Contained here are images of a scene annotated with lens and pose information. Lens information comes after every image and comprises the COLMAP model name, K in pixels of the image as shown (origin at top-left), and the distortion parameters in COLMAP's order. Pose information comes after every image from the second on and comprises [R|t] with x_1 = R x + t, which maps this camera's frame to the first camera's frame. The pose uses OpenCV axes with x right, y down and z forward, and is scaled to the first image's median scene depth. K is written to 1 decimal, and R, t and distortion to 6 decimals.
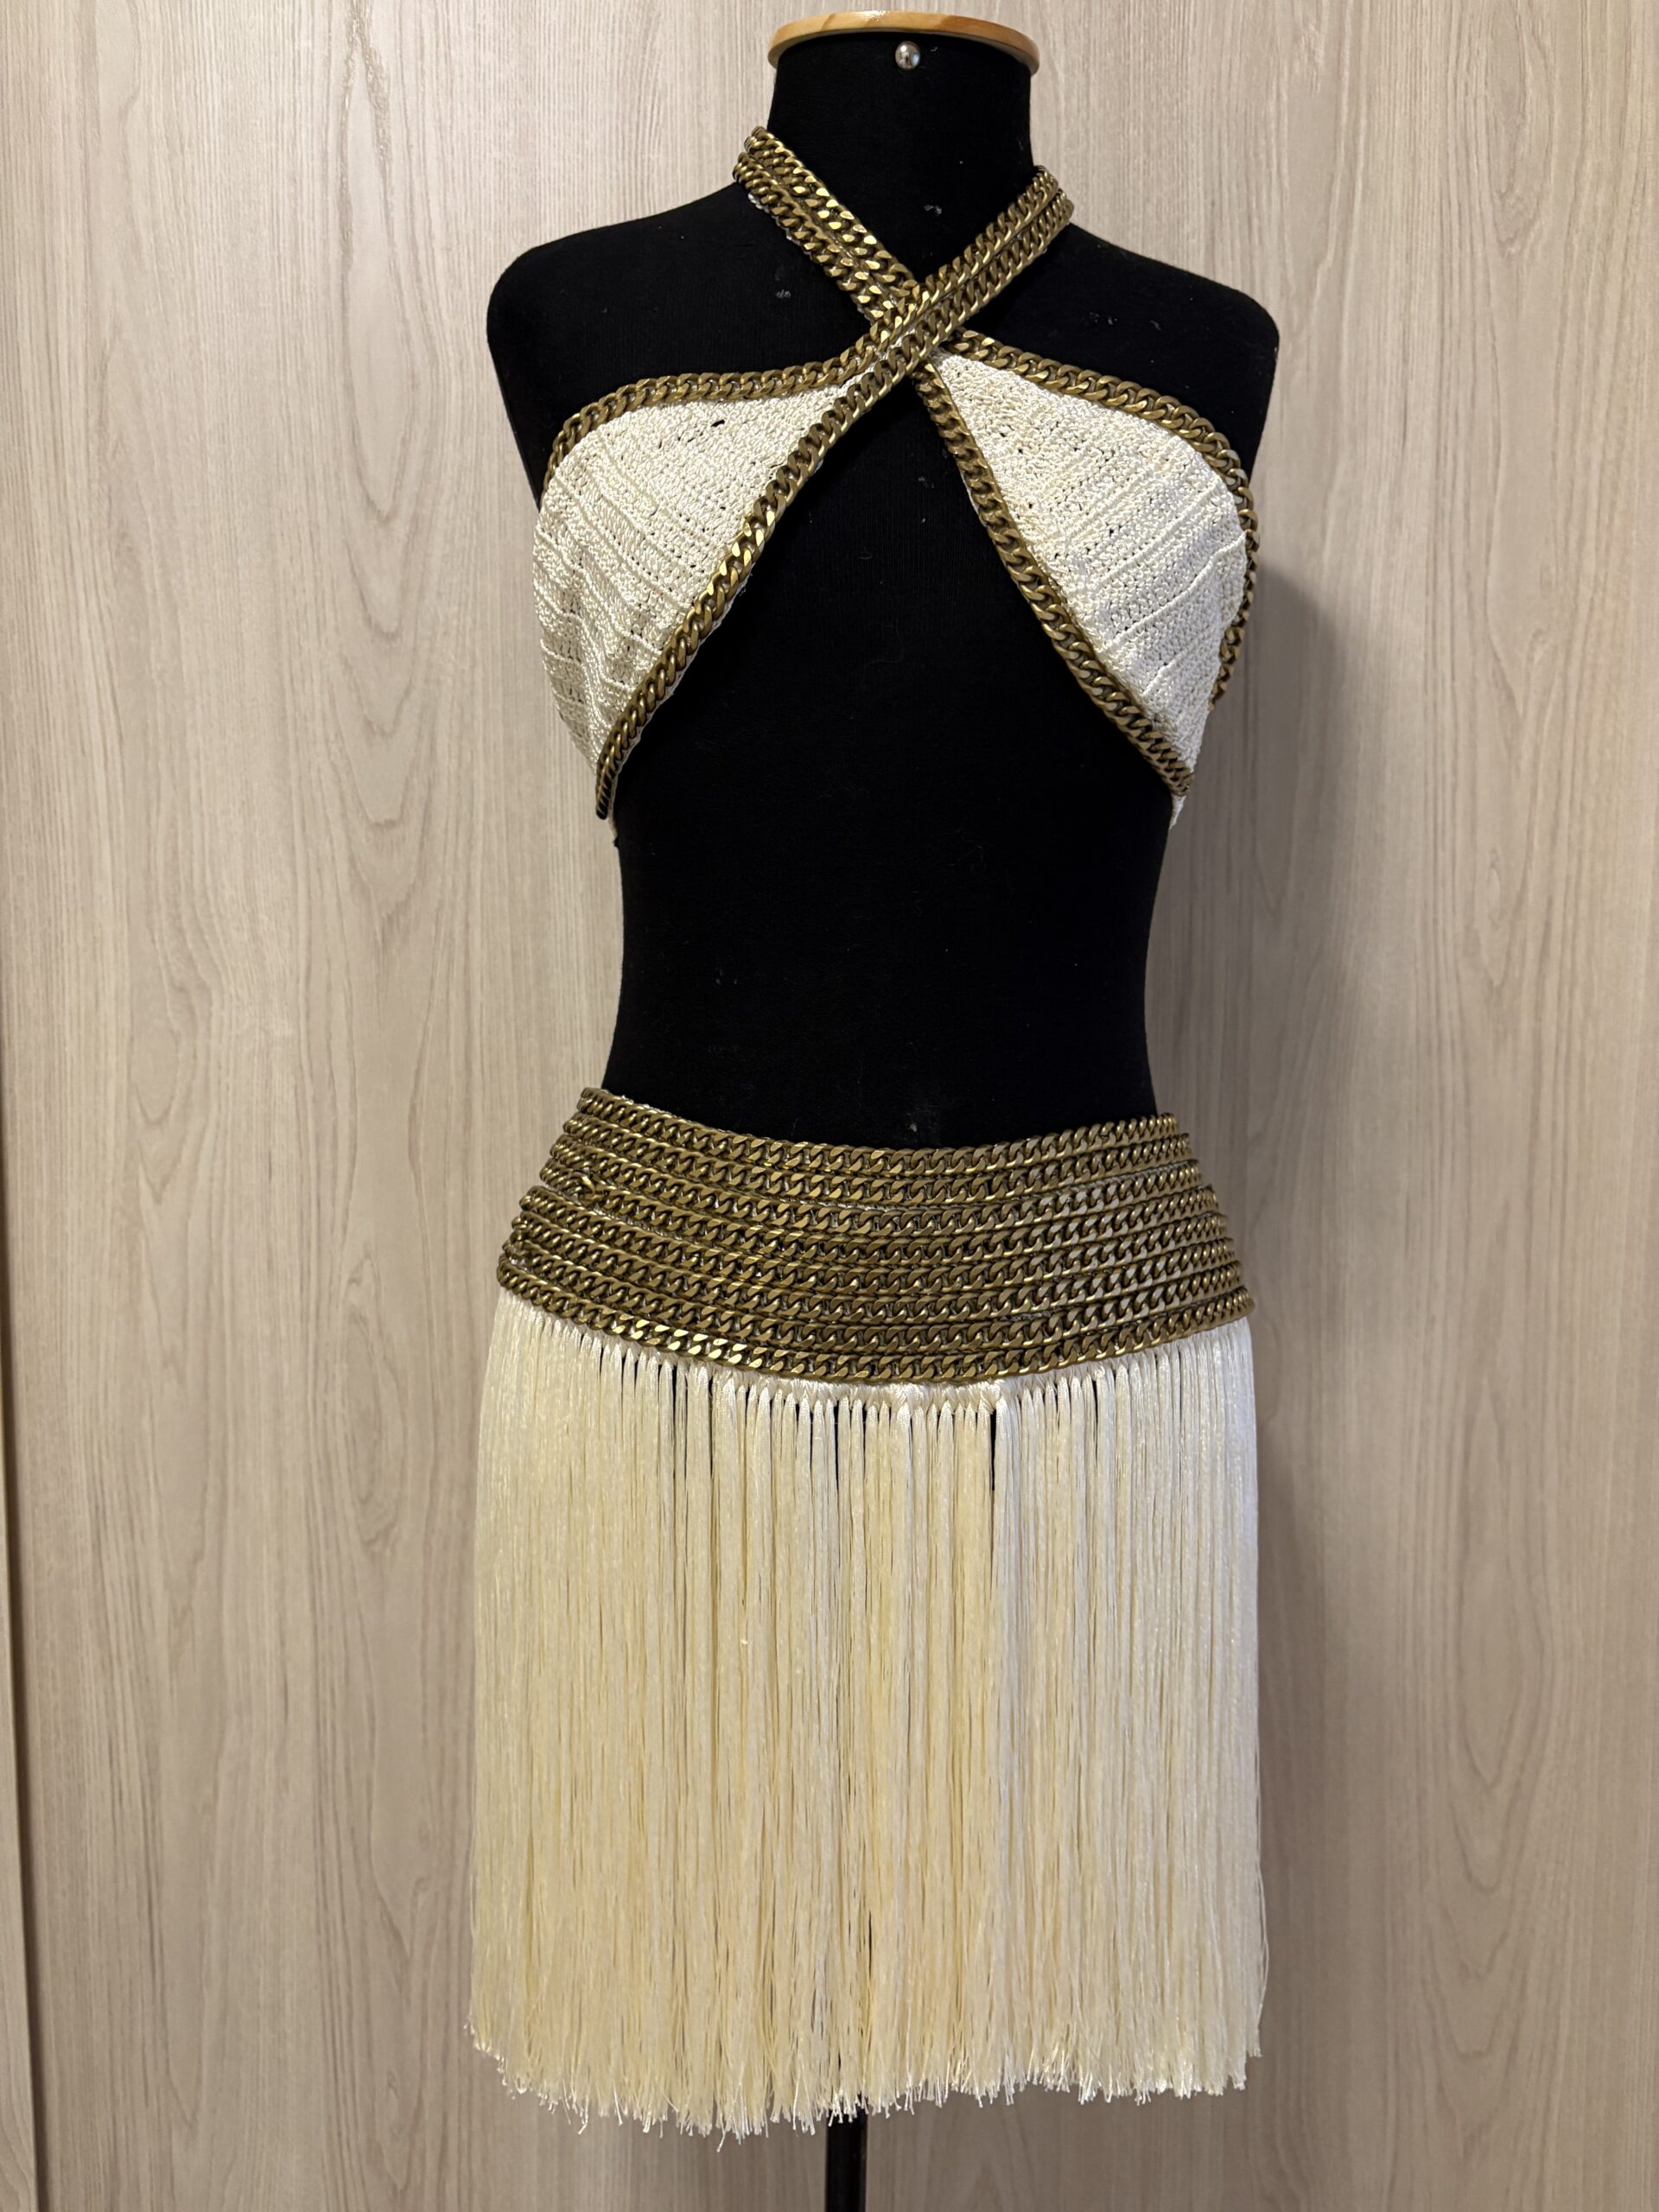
lens RADIAL K [[1678.9, 0, 831.1], [0, 1678.9, 1103.1], [0, 0, 1]] dist [0.009292, -0.003810]
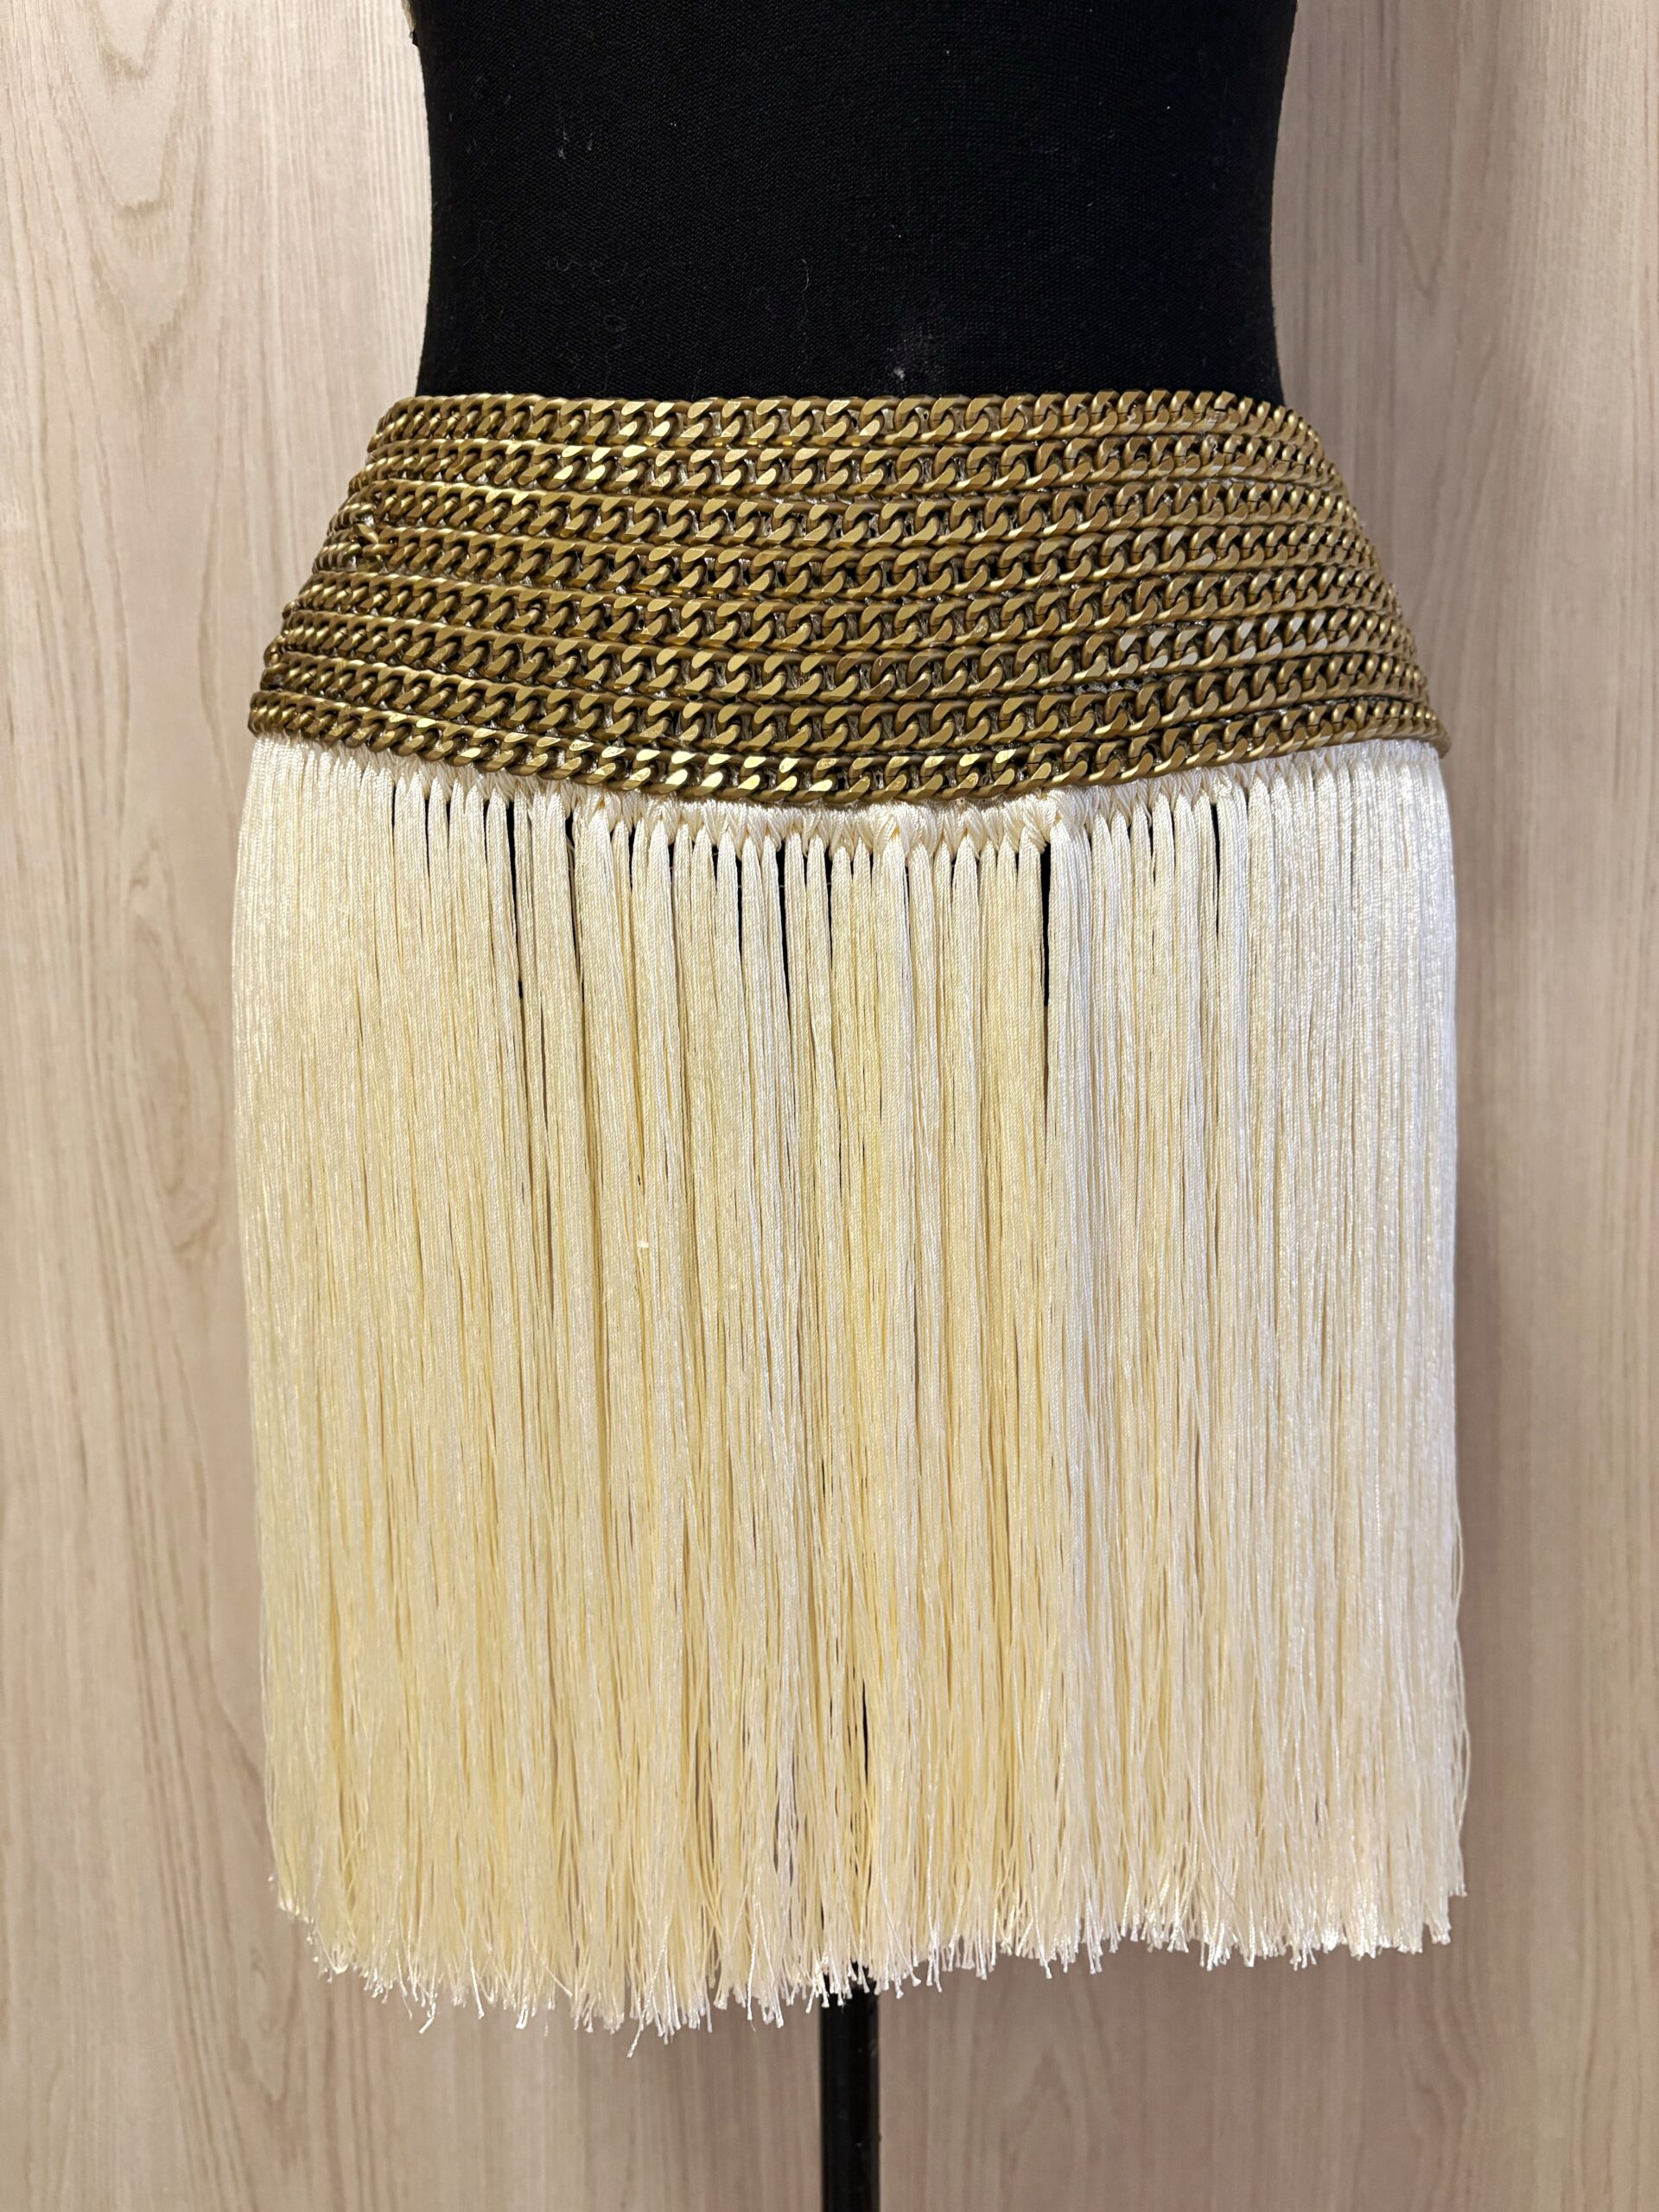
lens RADIAL K [[1672.1, 0, 824.8], [0, 1672.1, 1102.5], [0, 0, 1]] dist [0.007637, -0.004197]
pose [[0.999430, -0.029233, -0.016896, 0.025467], [0.030099, 0.998112, 0.053545, 0.234100], [0.015299, -0.054023, 0.998422, 0.392285]]
